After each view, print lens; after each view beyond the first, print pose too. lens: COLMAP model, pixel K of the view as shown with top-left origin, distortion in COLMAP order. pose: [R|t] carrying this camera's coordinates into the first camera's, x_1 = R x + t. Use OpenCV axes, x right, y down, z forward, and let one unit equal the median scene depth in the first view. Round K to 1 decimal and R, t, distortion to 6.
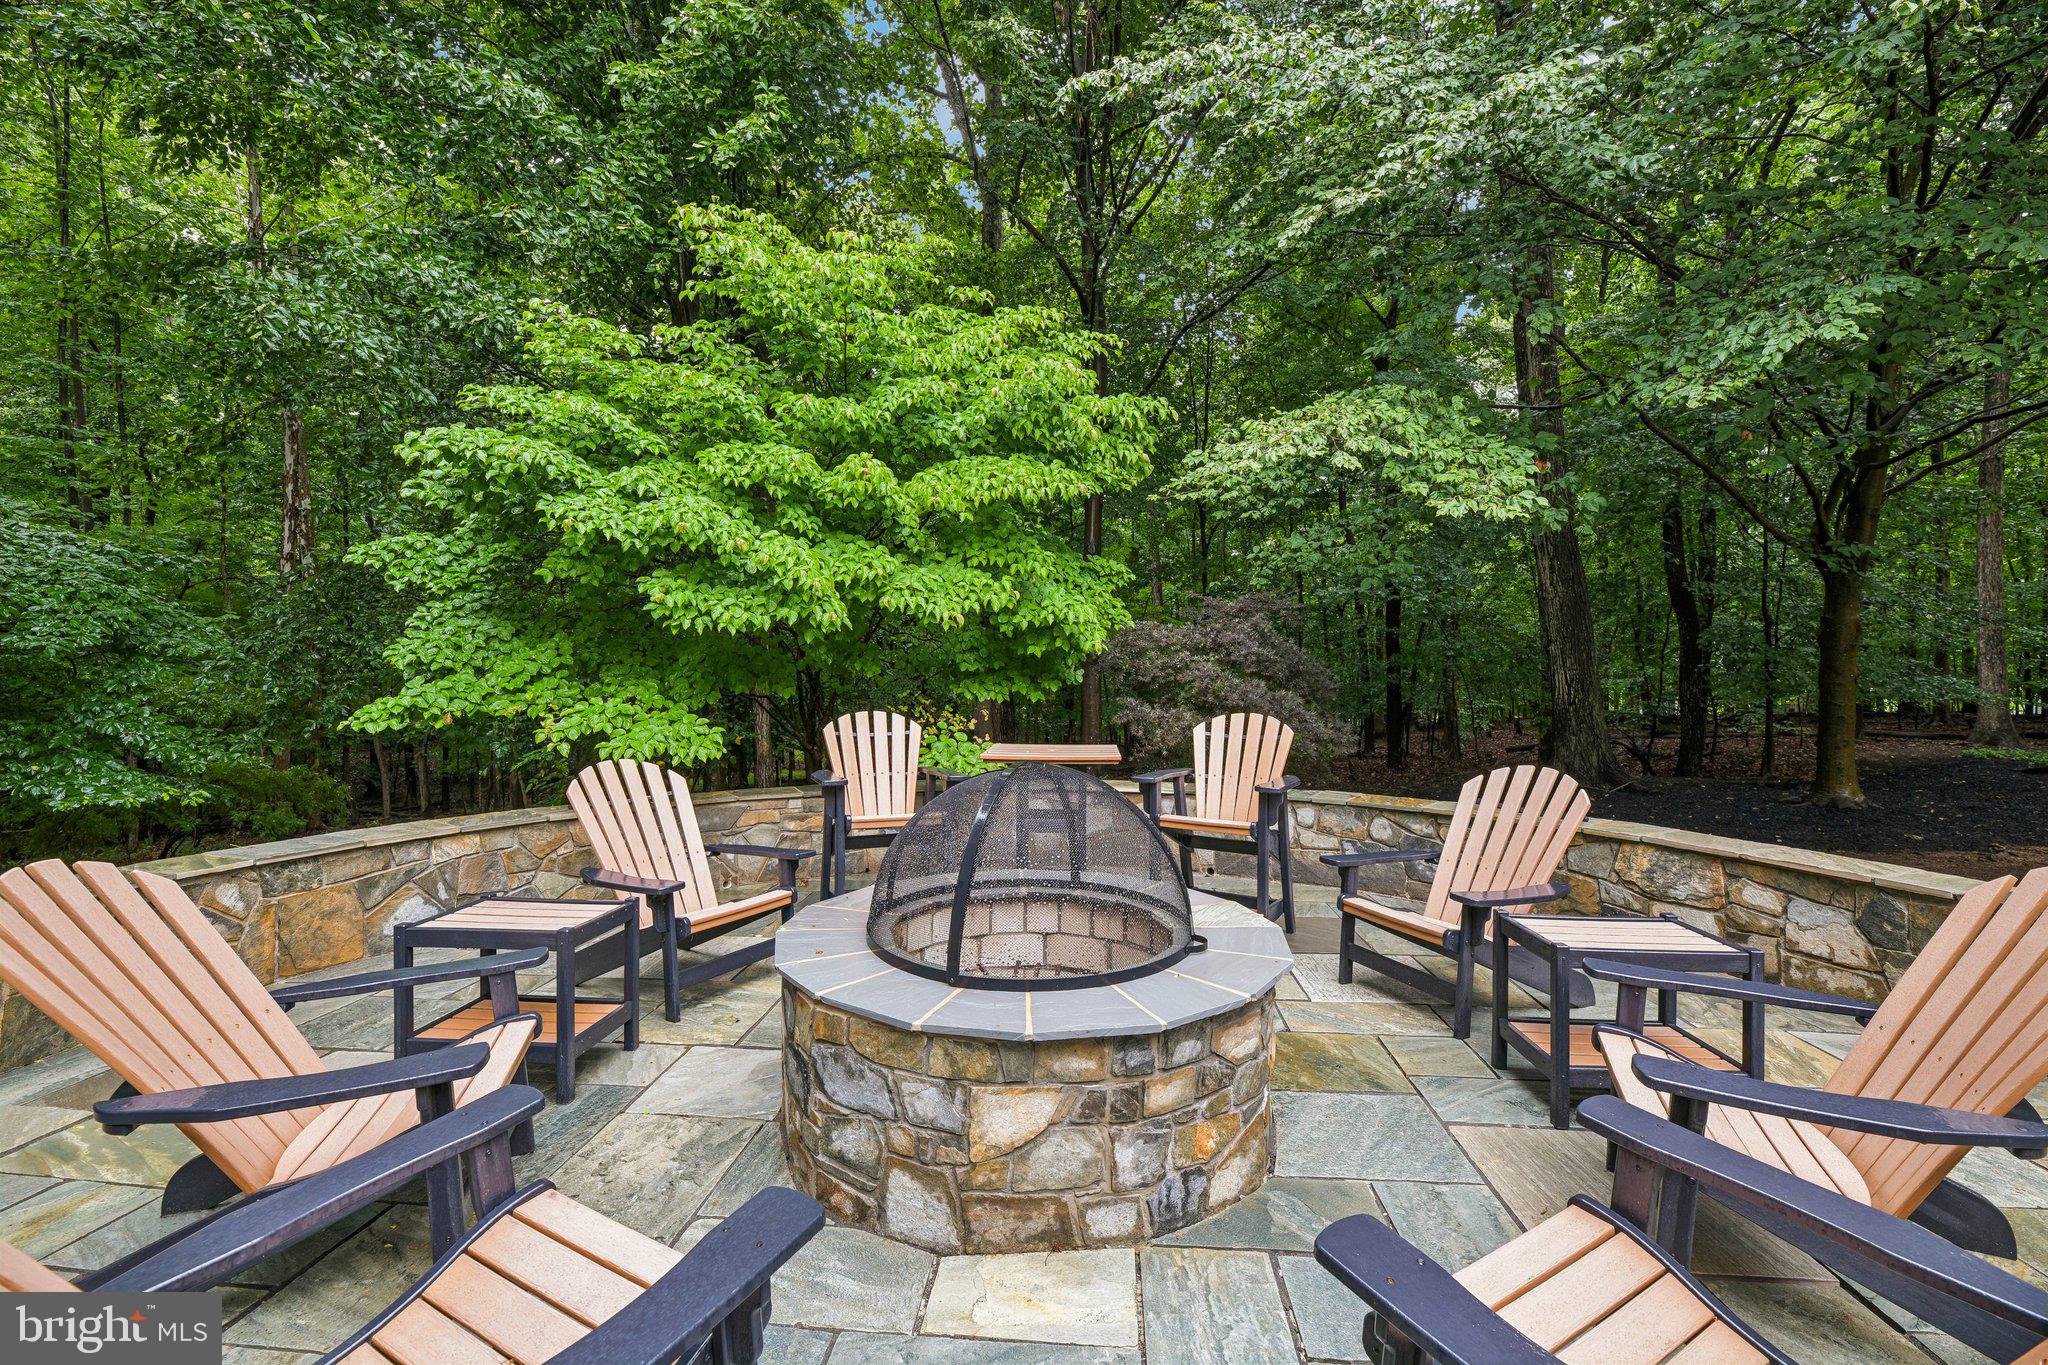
lens RADIAL K [[844.5, 0, 1036.3], [0, 844.5, 677.3], [0, 0, 1]] dist [0.001482, -0.003751]
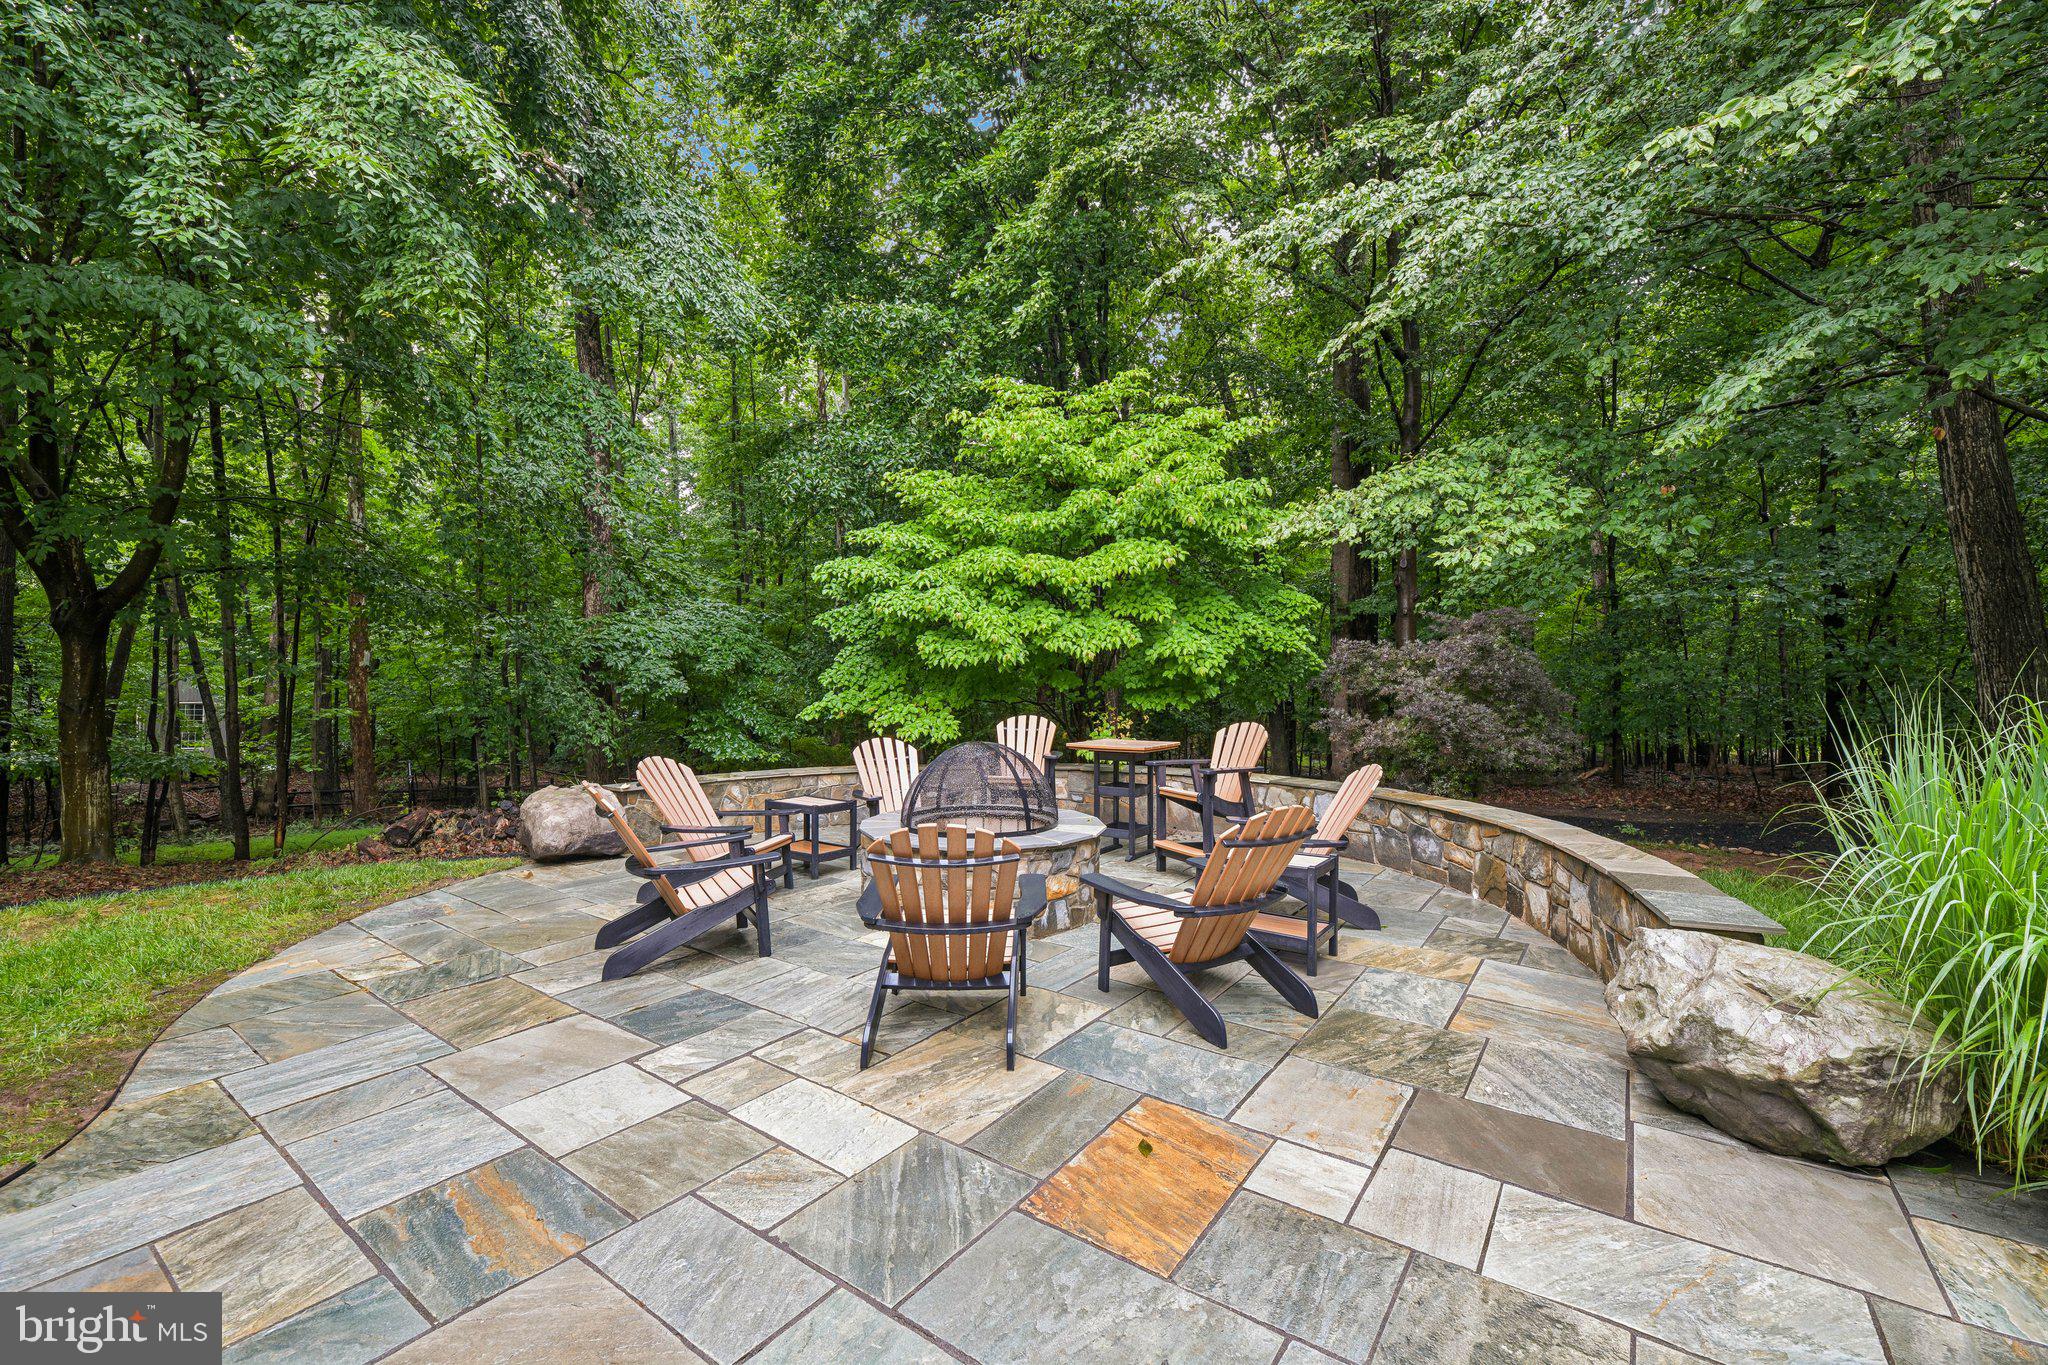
lens RADIAL K [[844.5, 0, 1036.3], [0, 844.5, 677.3], [0, 0, 1]] dist [0.001482, -0.003751]
pose [[0.859473, -0.001666, -0.511179, 0.598423], [-0.000063, 0.999994, -0.003366, -0.024739], [0.511182, 0.002925, 0.859468, -0.356972]]
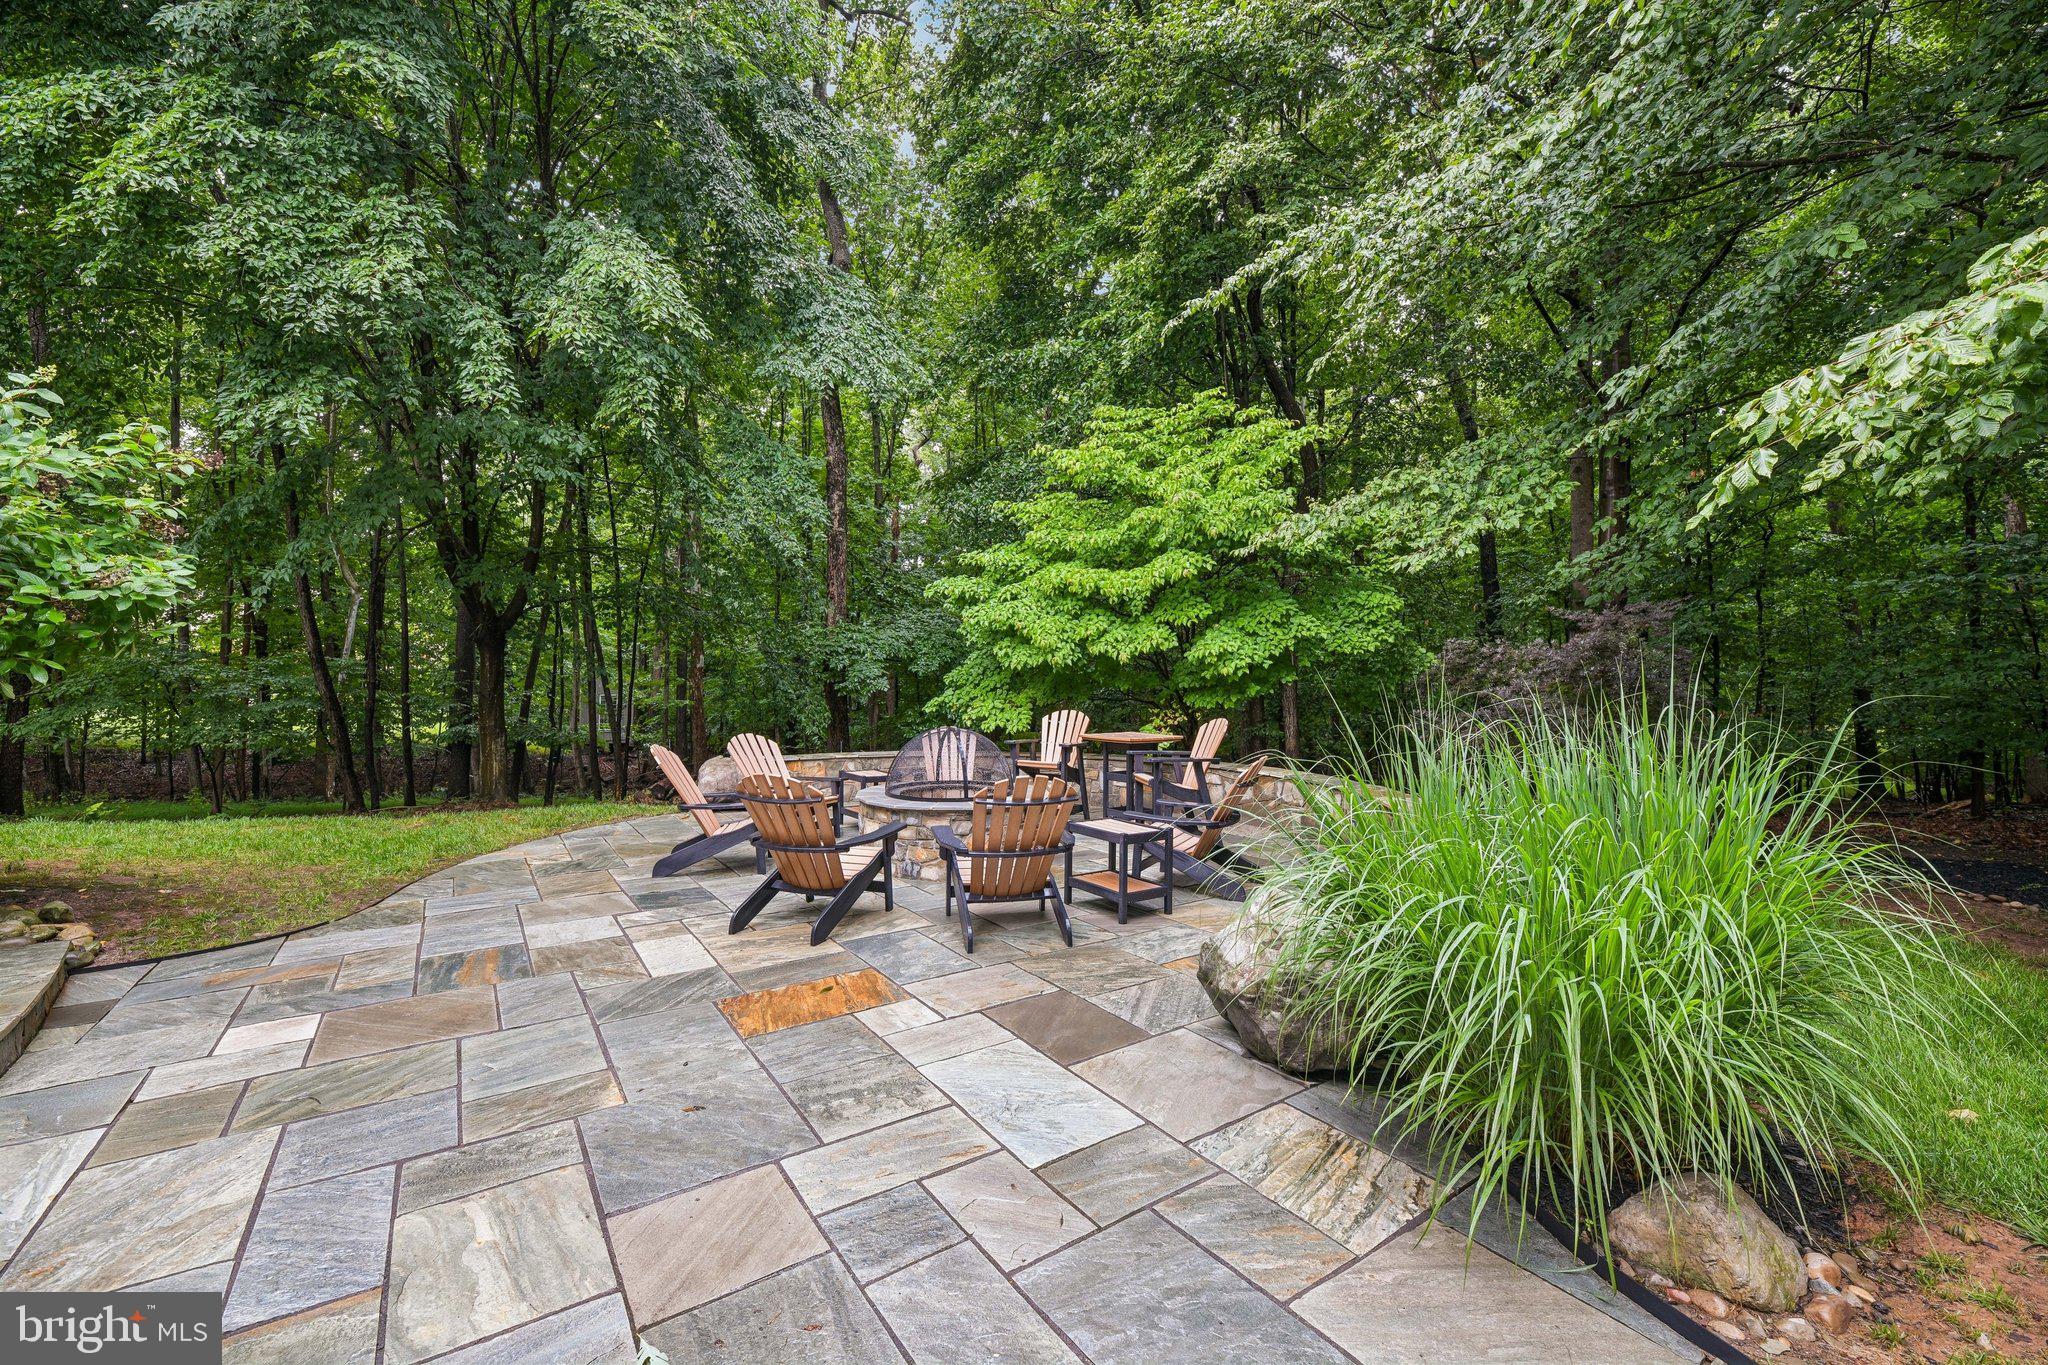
lens RADIAL K [[844.5, 0, 1036.3], [0, 844.5, 677.3], [0, 0, 1]] dist [0.001482, -0.003751]
pose [[0.634784, 0.000064, -0.772689, 1.109884], [-0.005111, 0.999978, -0.004116, -0.021615], [0.772672, 0.006562, 0.634771, -0.221563]]
